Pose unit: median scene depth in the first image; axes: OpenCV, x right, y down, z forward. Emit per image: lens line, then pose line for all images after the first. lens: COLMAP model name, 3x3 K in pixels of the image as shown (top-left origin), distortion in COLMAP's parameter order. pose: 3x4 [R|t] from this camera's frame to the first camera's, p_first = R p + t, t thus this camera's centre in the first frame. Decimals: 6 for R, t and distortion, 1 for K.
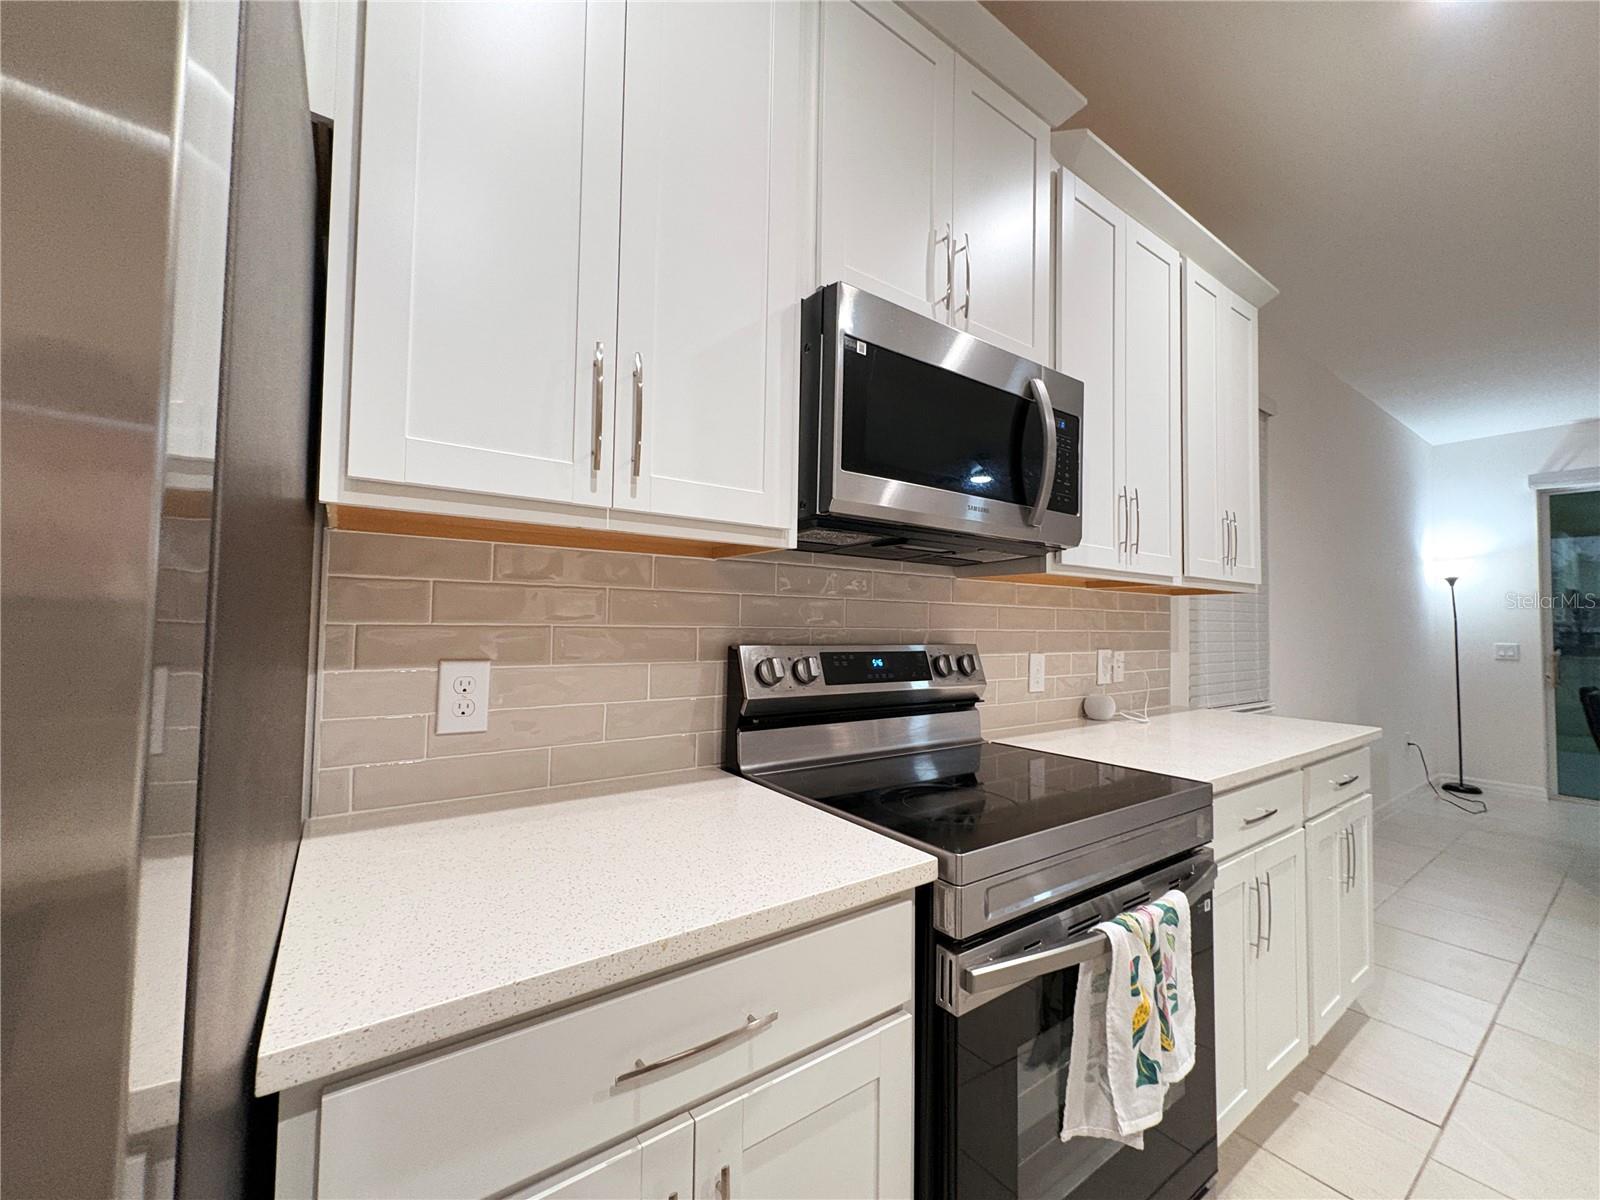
lens RADIAL K [[636.4, 0, 803.6], [0, 636.4, 598.8], [0, 0, 1]] dist [0.000761, -0.000125]
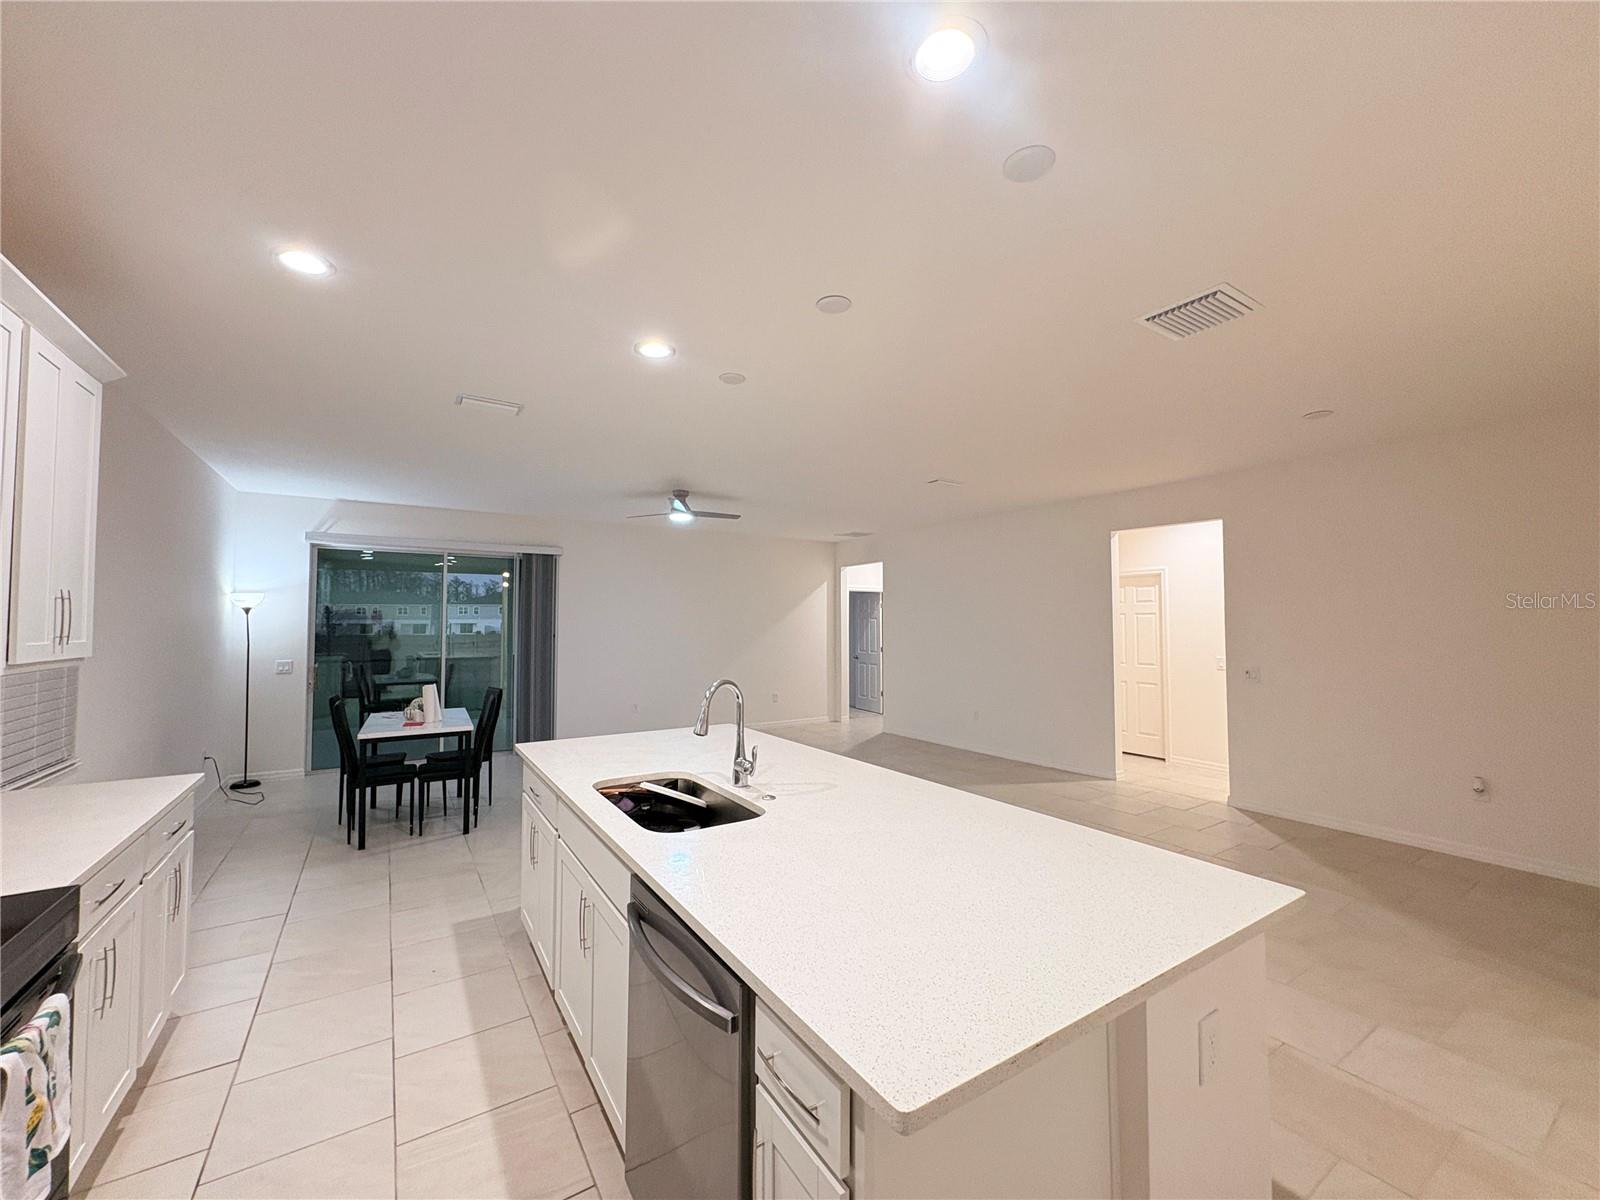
lens RADIAL K [[636.4, 0, 801.0], [0, 636.4, 598.7], [0, 0, 1]] dist [0.000761, -0.000125]
pose [[0.047889, 0.022602, 0.998597, -0.287499], [-0.036022, 0.999133, -0.020886, -0.156850], [-0.998203, -0.034971, 0.048662, -0.209415]]
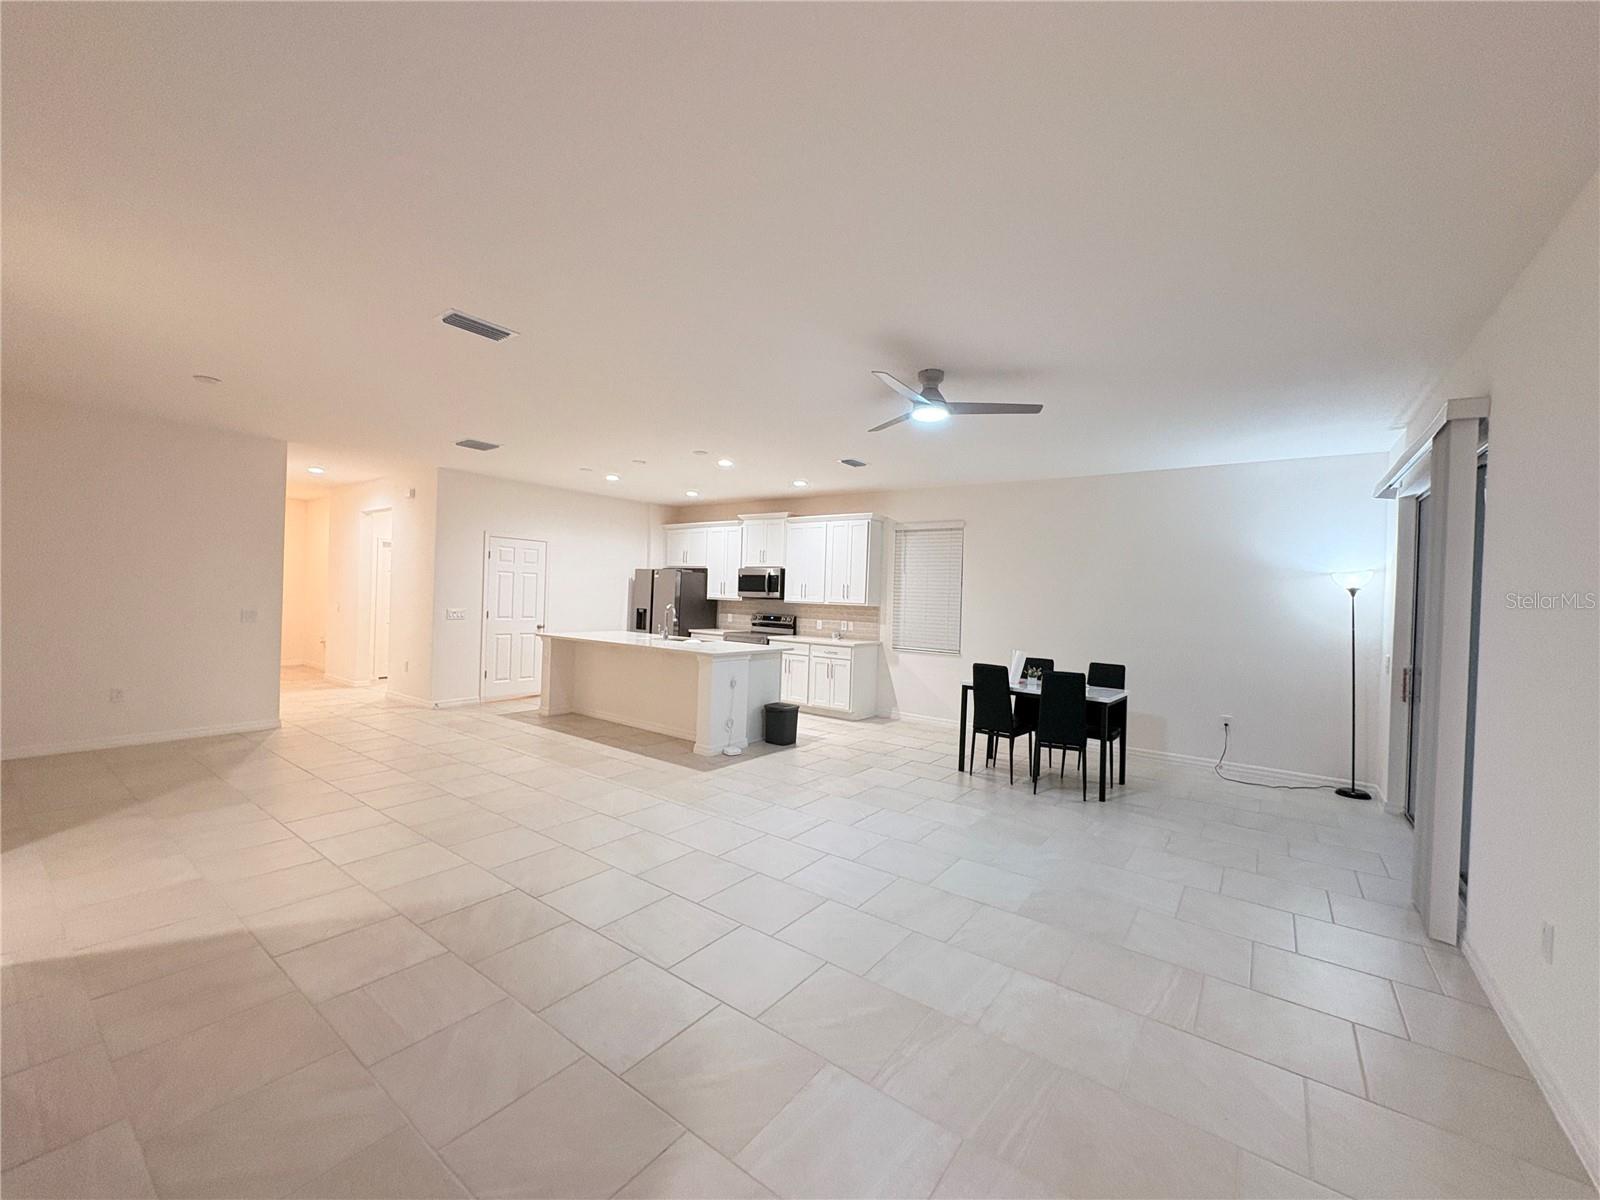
lens RADIAL K [[636.4, 0, 790.4], [0, 636.4, 600.8], [0, 0, 1]] dist [0.000761, -0.000125]
pose [[0.291771, 0.001286, -0.956487, 4.434999], [0.007253, 0.999967, 0.003557, -0.059243], [0.956461, -0.007975, 0.291752, -0.414212]]
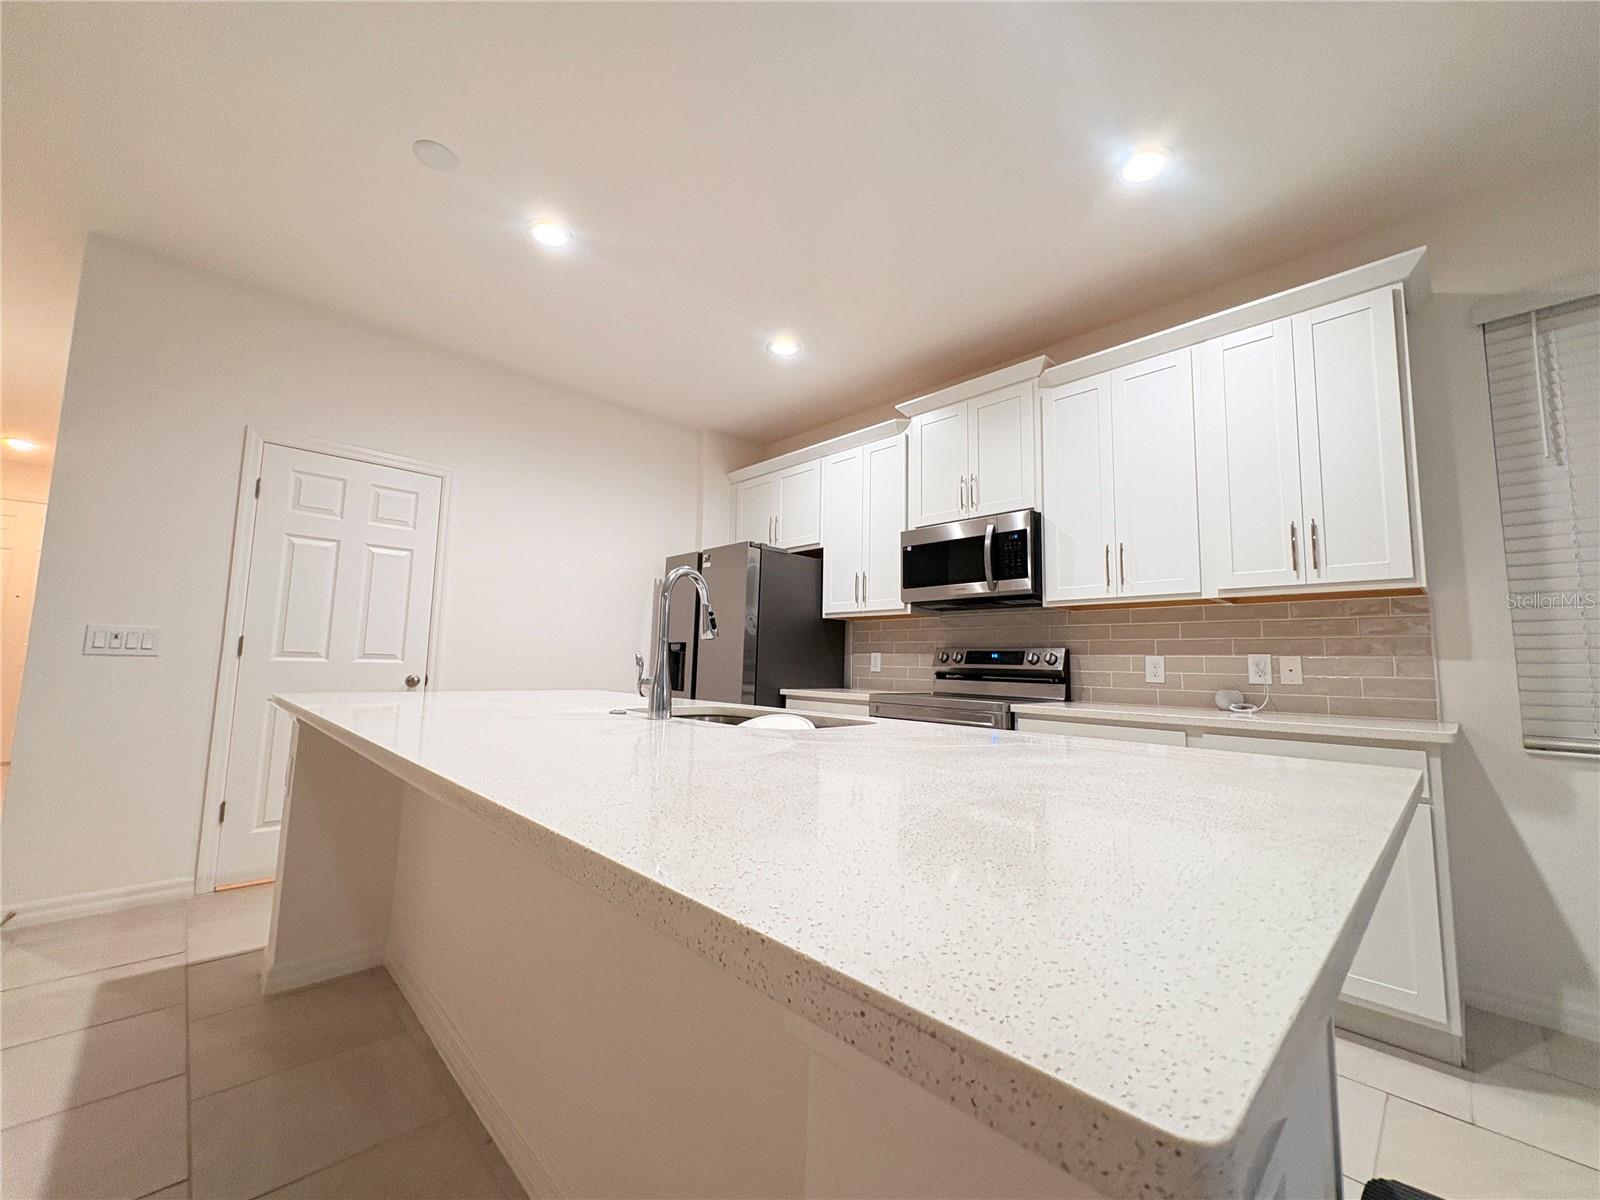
lens RADIAL K [[636.4, 0, 801.5], [0, 636.4, 602.1], [0, 0, 1]] dist [0.000761, -0.000125]
pose [[0.146981, -0.109832, -0.983023, 1.710827], [0.016349, 0.993950, -0.108609, 0.111291], [0.989004, -0.000108, 0.147887, 0.007176]]
